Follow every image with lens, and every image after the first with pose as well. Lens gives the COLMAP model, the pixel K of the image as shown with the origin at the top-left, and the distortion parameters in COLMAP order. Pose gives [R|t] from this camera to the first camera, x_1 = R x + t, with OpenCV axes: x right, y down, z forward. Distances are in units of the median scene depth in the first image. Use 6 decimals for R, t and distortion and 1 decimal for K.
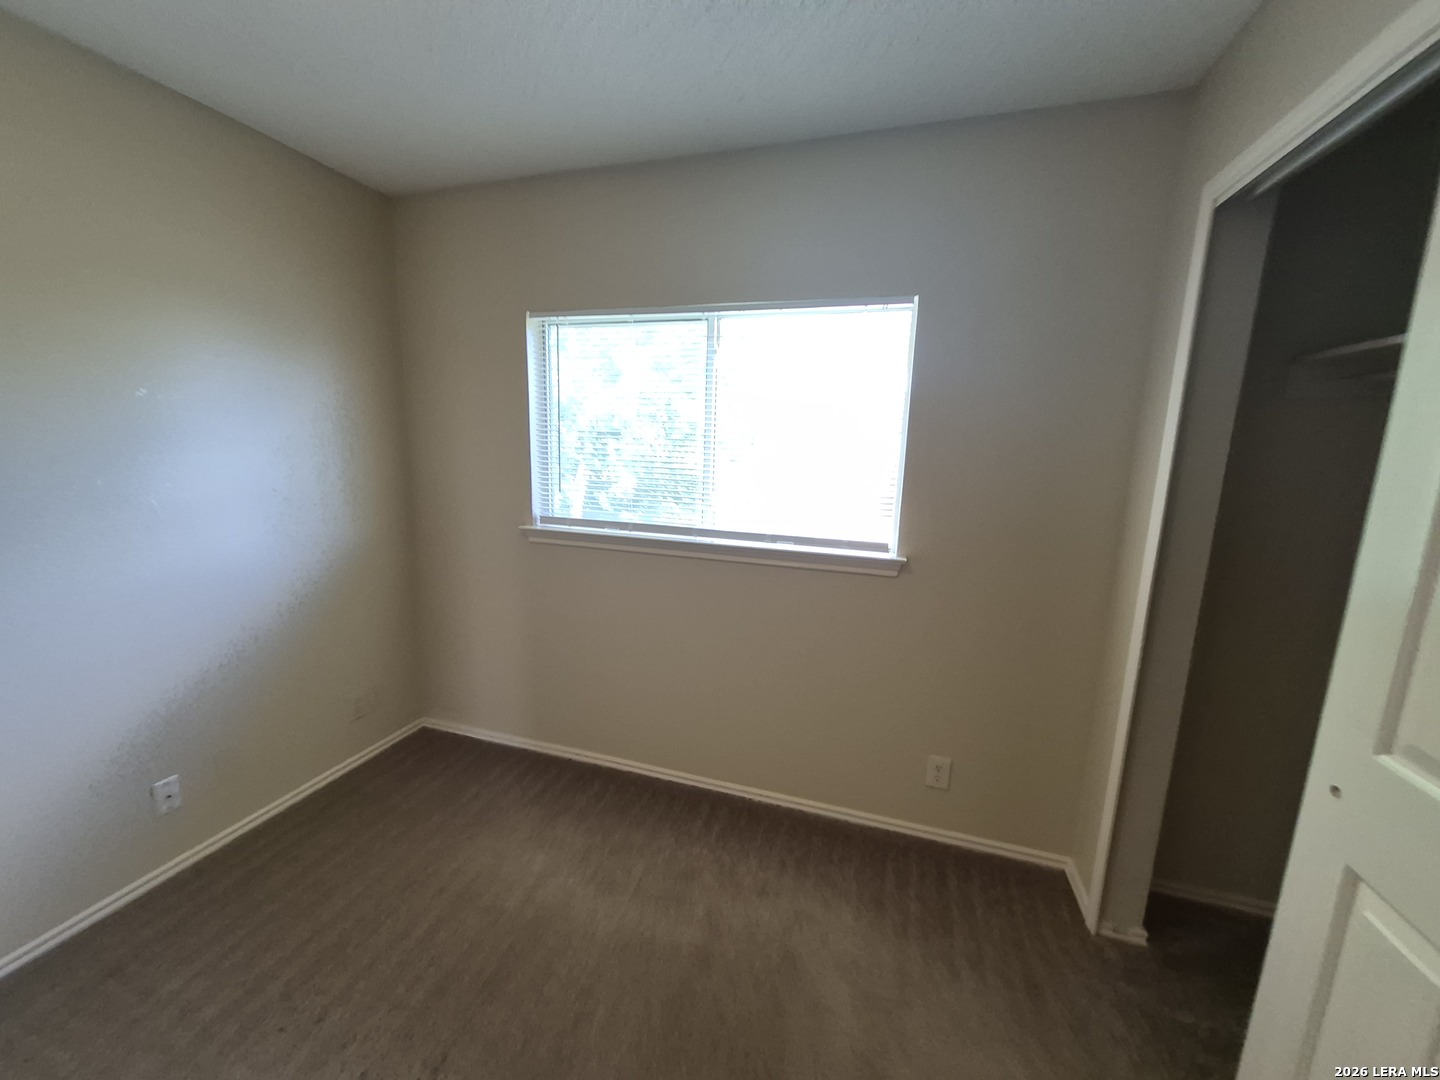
lens RADIAL K [[572.2, 0, 708.9], [0, 572.2, 546.7], [0, 0, 1]] dist [0.013000, 0.000191]
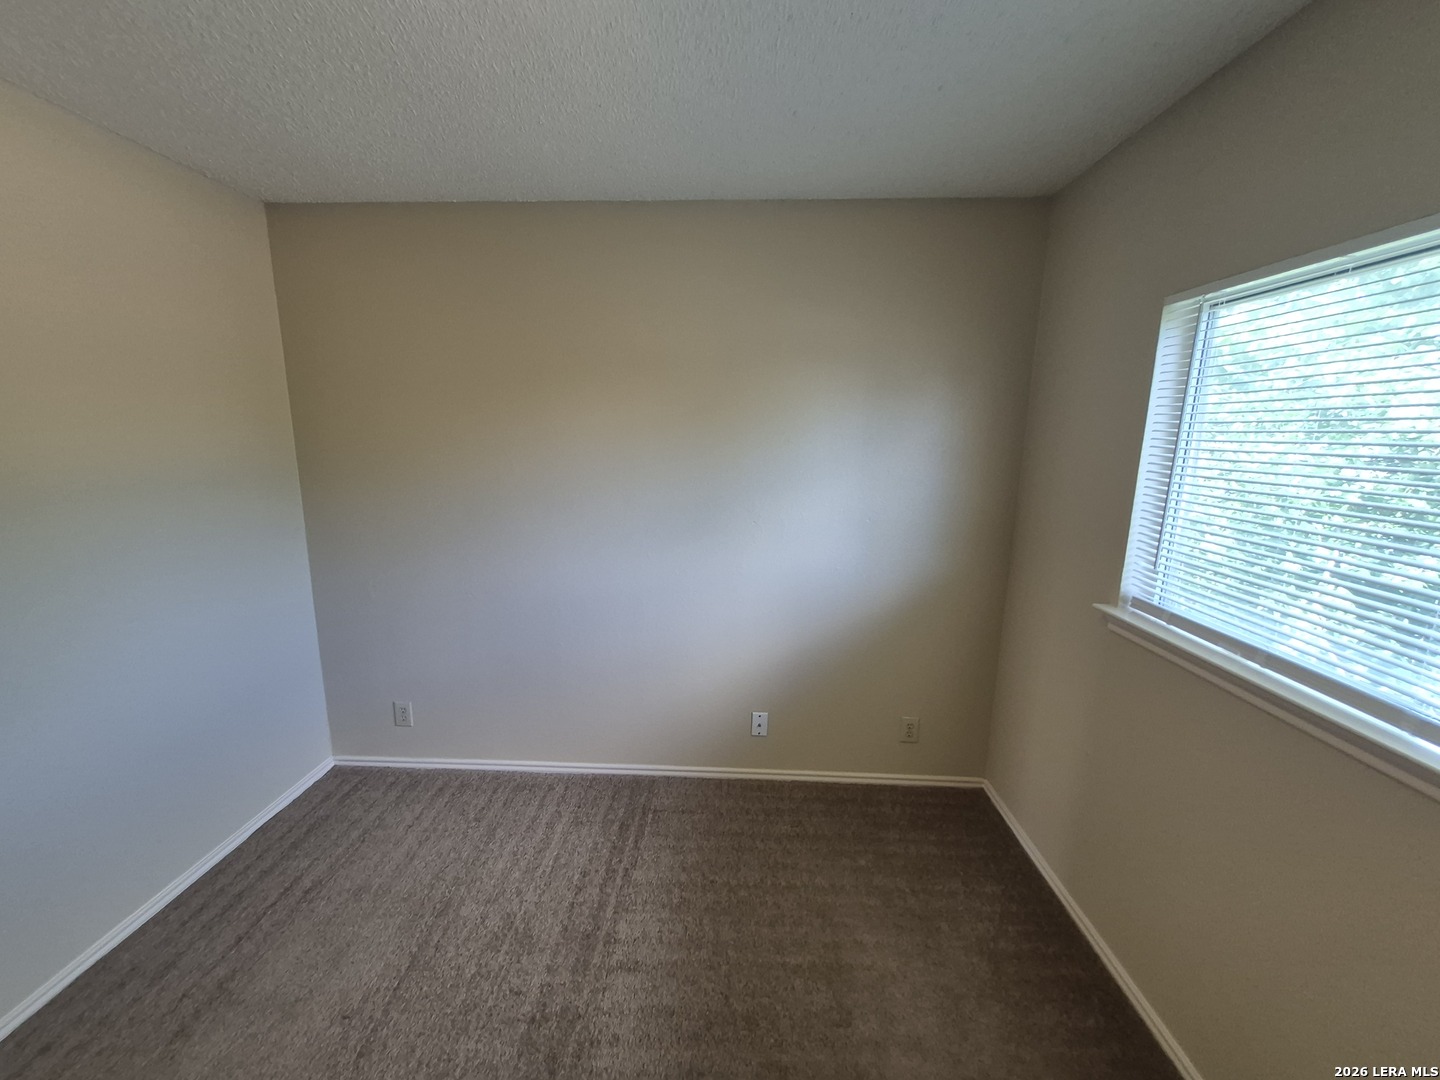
lens RADIAL K [[565.9, 0, 704.5], [0, 565.9, 553.1], [0, 0, 1]] dist [0.009981, -0.000071]
pose [[0.254177, 0.177797, -0.950675, 0.231258], [-0.173331, 0.975417, 0.136081, -0.121184], [0.951499, 0.130193, 0.278746, 0.360577]]
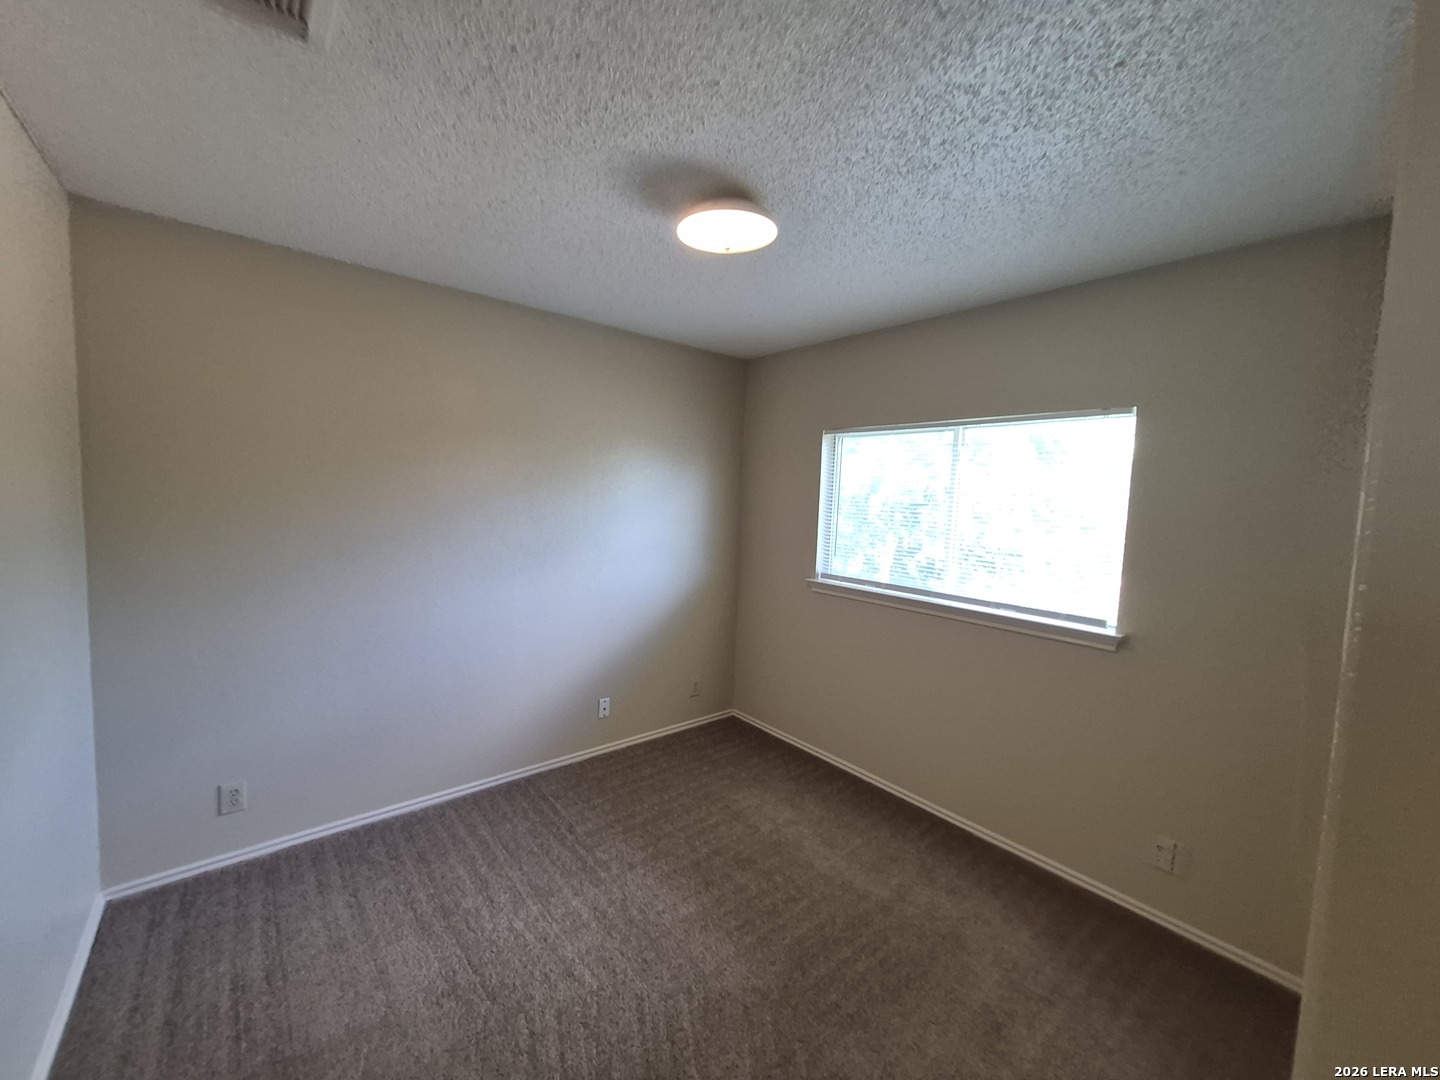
lens RADIAL K [[572.2, 0, 708.9], [0, 572.2, 546.7], [0, 0, 1]] dist [0.013000, 0.000191]
pose [[0.842946, 0.052285, -0.535452, 0.238646], [-0.111025, 0.990749, -0.078040, 0.024366], [0.526418, 0.125232, 0.840953, -0.341322]]
